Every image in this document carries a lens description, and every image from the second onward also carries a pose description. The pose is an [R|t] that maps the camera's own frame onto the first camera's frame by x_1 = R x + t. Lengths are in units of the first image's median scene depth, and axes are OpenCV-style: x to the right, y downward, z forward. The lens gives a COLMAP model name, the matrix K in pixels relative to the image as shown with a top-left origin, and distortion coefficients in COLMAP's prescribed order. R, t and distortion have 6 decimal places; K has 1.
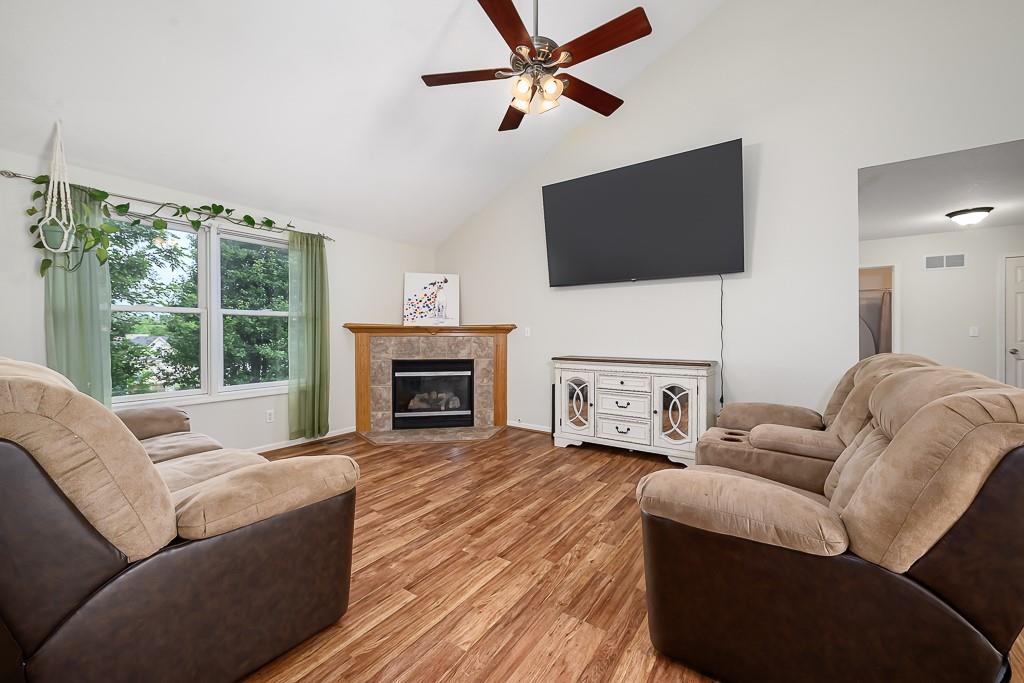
lens RADIAL K [[406.3, 0, 512.2], [0, 406.3, 337.4], [0, 0, 1]] dist [-0.000806, -0.000153]
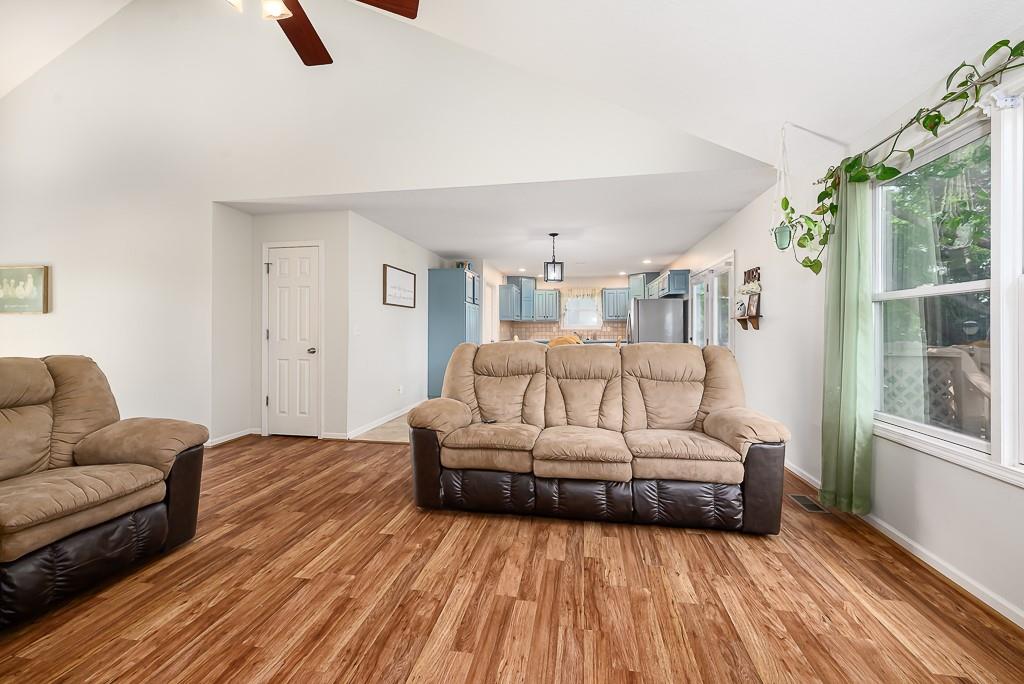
lens RADIAL K [[406.3, 0, 515.8], [0, 406.3, 335.0], [0, 0, 1]] dist [-0.000806, -0.000153]
pose [[-0.903042, 0.002837, -0.429543, -0.059593], [-0.004878, 0.999846, 0.016858, -0.017210], [0.429524, 0.017319, -0.902889, 1.899830]]
